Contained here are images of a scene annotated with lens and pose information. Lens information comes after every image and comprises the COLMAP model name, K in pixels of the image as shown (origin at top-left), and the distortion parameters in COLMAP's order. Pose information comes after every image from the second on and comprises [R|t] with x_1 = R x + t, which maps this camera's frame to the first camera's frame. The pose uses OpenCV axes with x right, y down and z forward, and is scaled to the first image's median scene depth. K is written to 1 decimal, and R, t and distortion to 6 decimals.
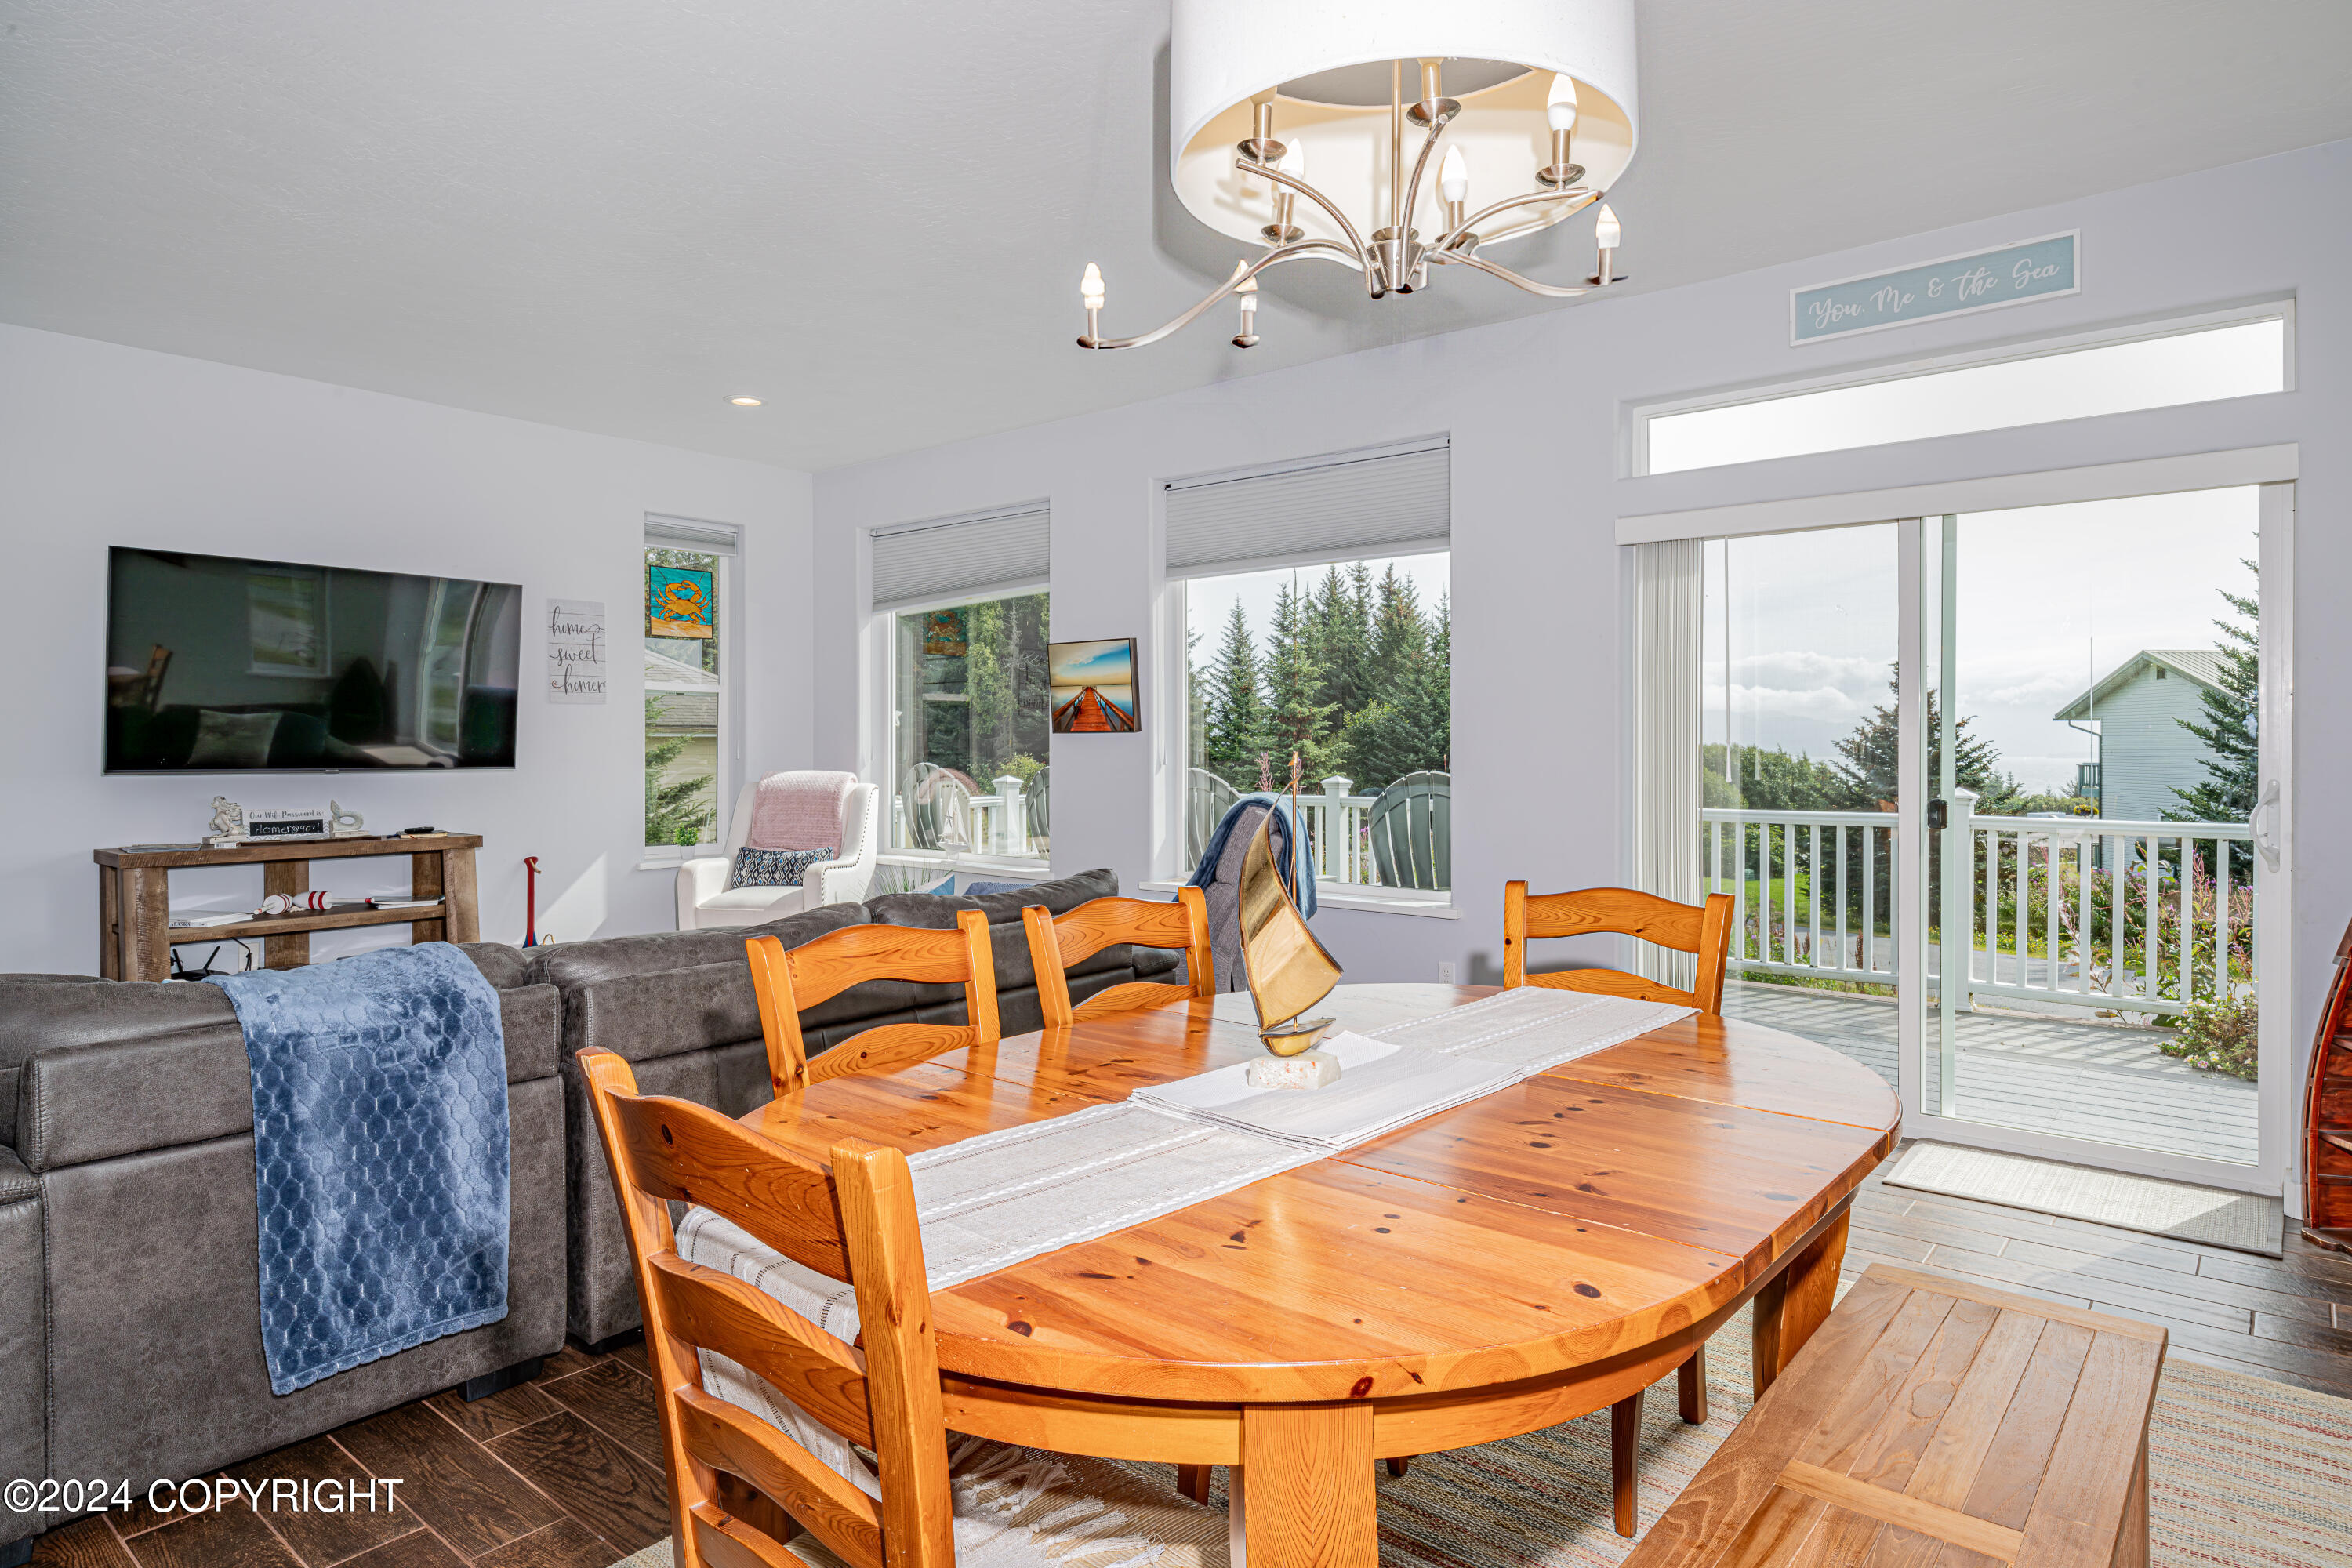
lens RADIAL K [[1344.6, 0, 1180.4], [0, 1344.6, 765.3], [0, 0, 1]] dist [0.002649, 0.003187]
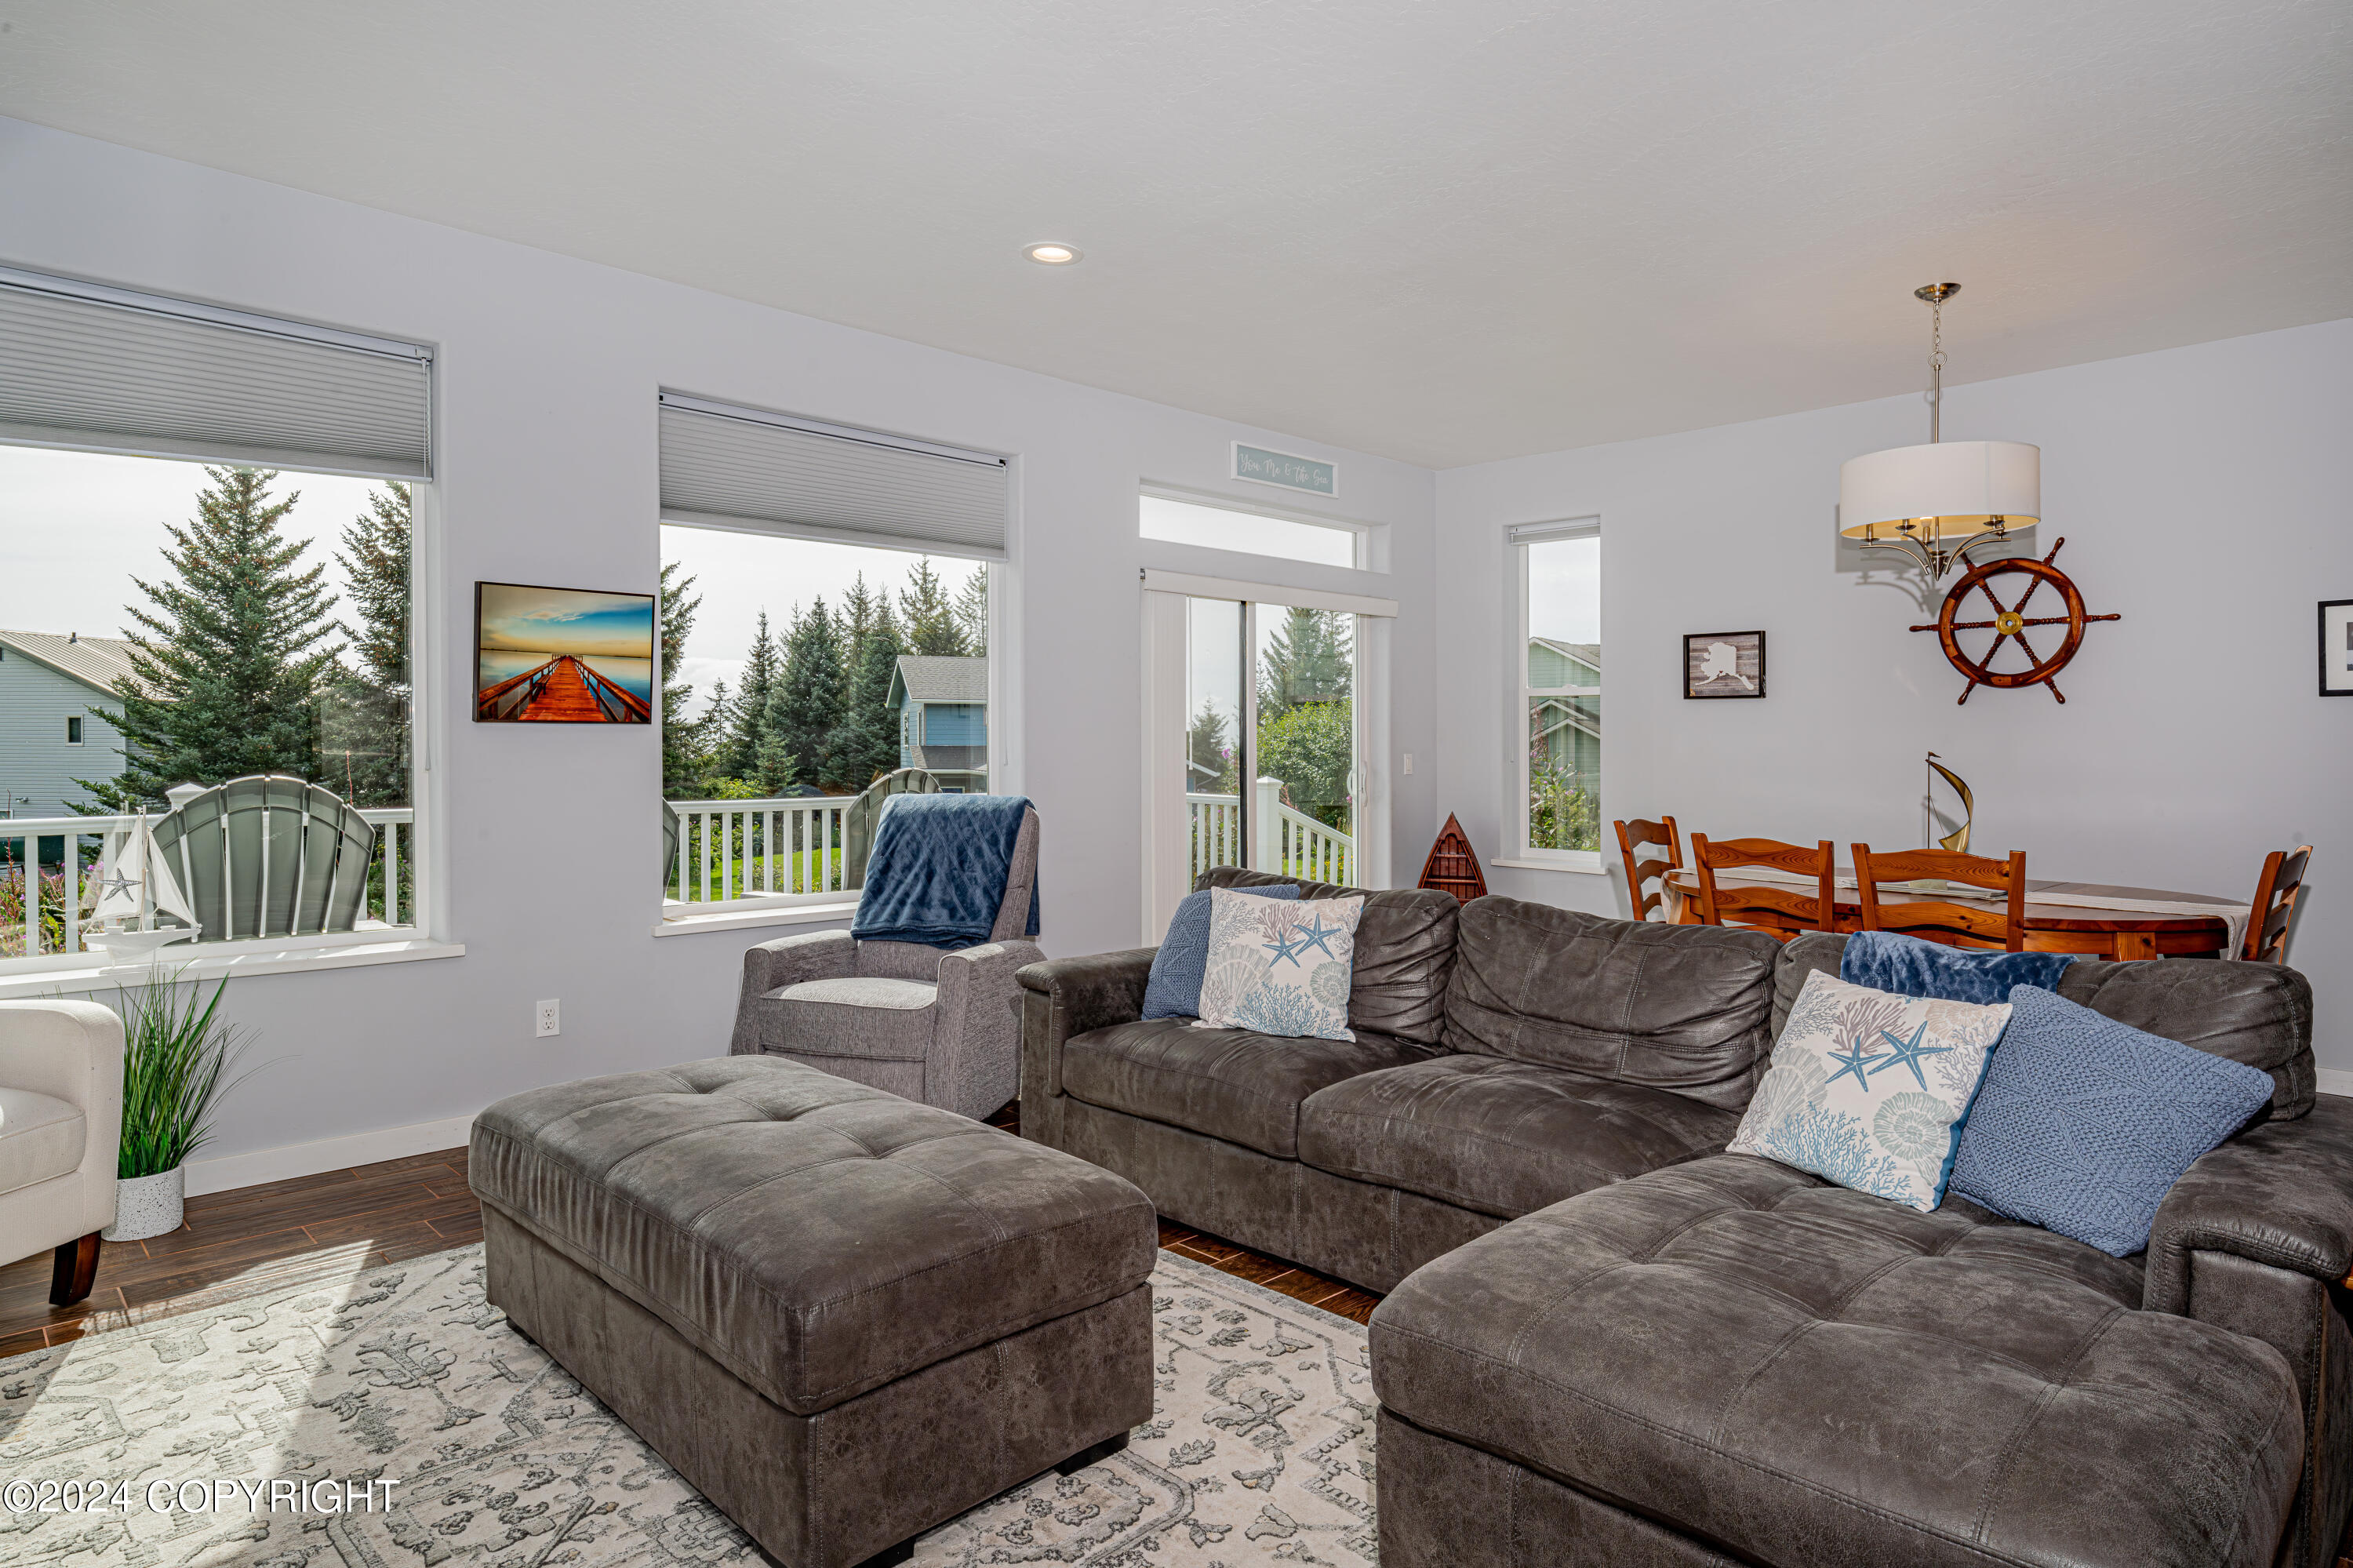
lens RADIAL K [[1345.2, 0, 1230.1], [0, 1345.2, 741.5], [0, 0, 1]] dist [0.002649, 0.003187]
pose [[0.084637, -0.000150, 0.996412, -0.658650], [0.008354, 0.999965, -0.000559, -0.010883], [-0.996377, 0.008372, 0.084635, 0.556066]]
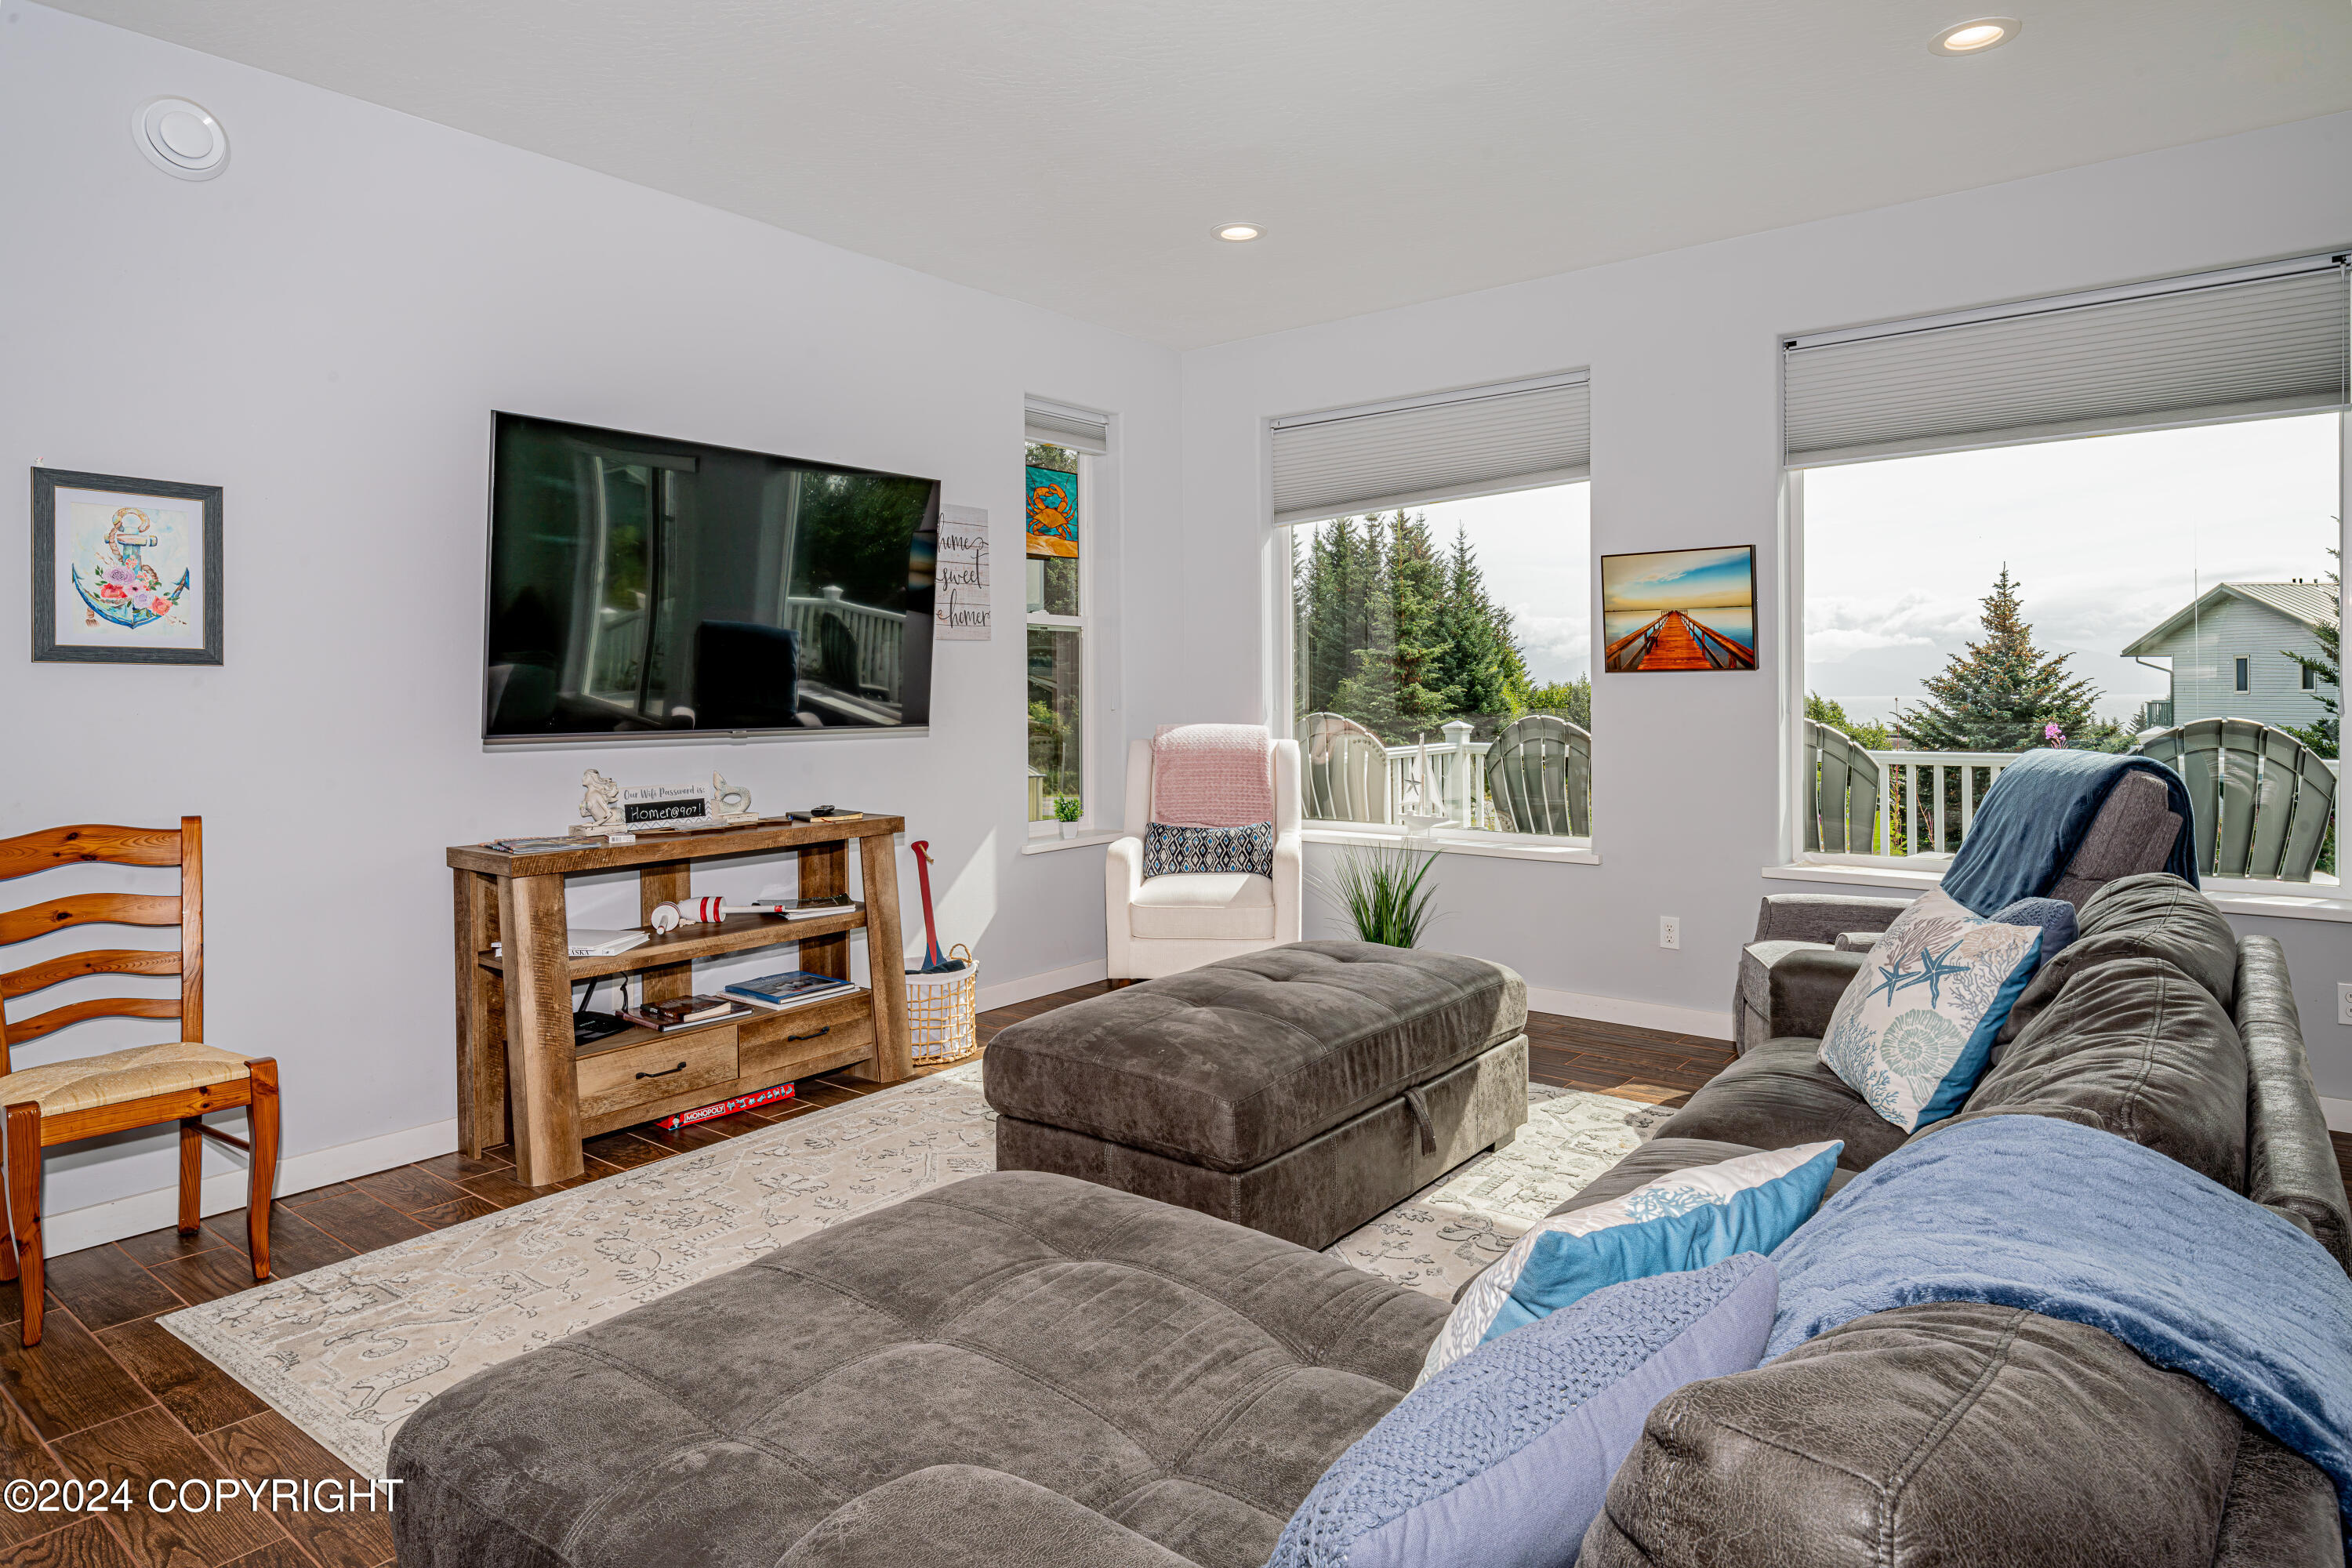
lens RADIAL K [[1344.6, 0, 1154.5], [0, 1344.6, 720.6], [0, 0, 1]] dist [0.002649, 0.003187]
pose [[0.999822, -0.009413, 0.016334, -0.342778], [0.009292, 0.999929, 0.007467, -0.004542], [-0.016403, -0.007314, 0.999839, 0.223862]]
